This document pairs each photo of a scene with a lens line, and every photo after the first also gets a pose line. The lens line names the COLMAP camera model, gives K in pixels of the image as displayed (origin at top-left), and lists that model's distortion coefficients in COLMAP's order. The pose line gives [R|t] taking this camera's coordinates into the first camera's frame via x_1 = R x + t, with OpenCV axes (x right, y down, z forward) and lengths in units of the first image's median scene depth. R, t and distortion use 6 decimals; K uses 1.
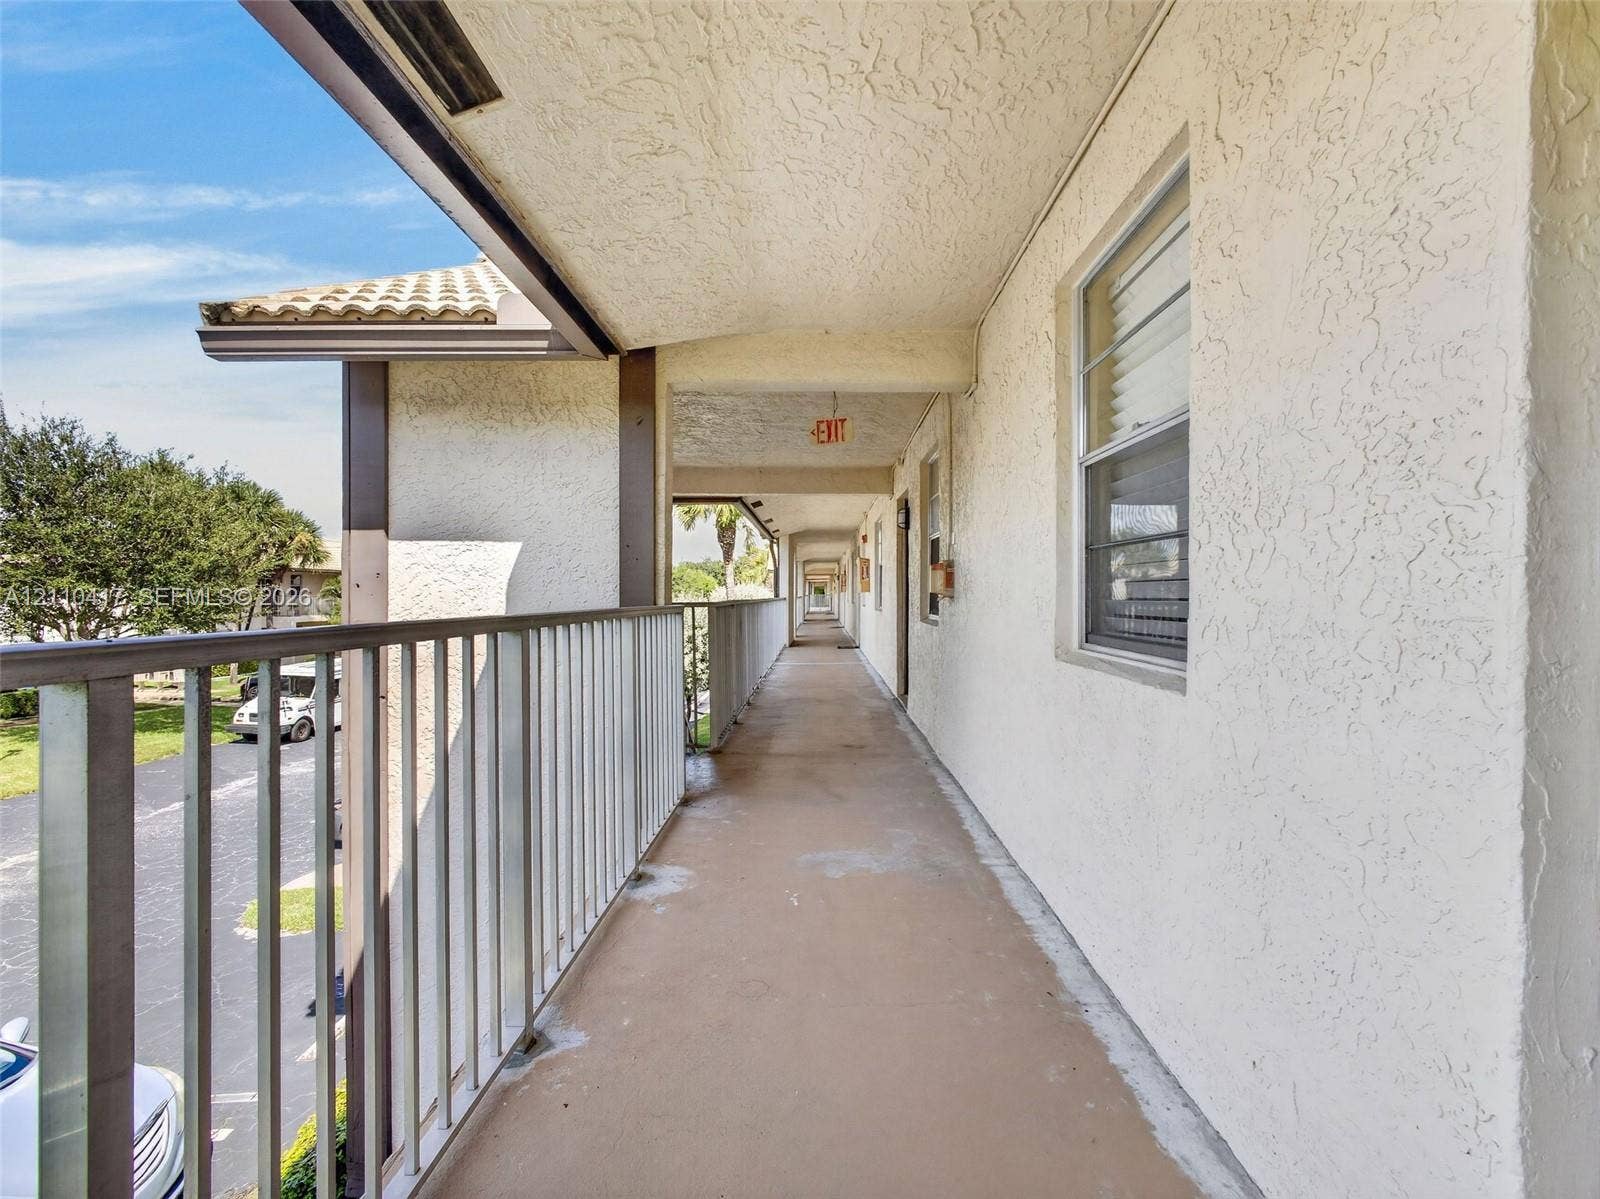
lens RADIAL K [[772.0, 0, 800.0], [0, 772.0, 599.5], [0, 0, 1]] dist [0.002278, 0.001485]
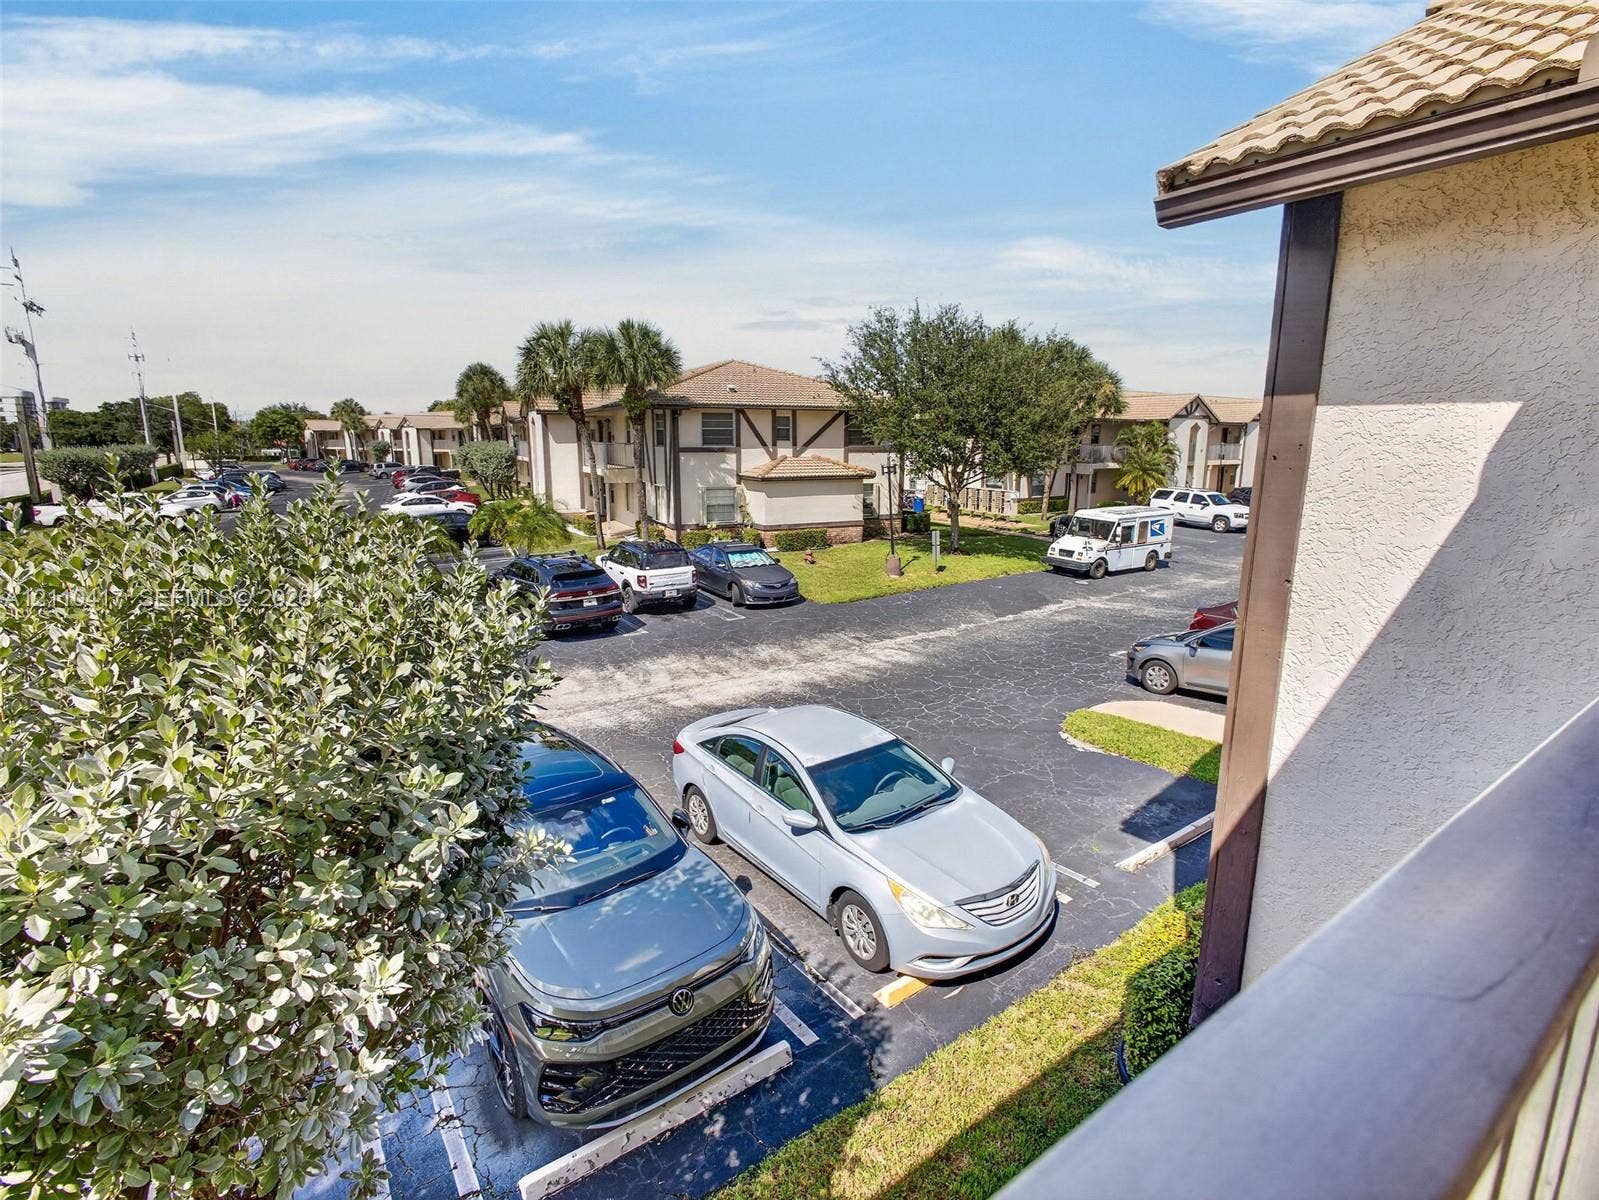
lens RADIAL K [[771.5, 0, 799.5], [0, 771.5, 600.0], [0, 0, 1]] dist [0.002278, 0.001485]
pose [[0.593258, 0.161372, -0.788672, -0.129022], [-0.005958, 0.980555, 0.196152, -0.024302], [0.804990, -0.111670, 0.582684, -0.014113]]
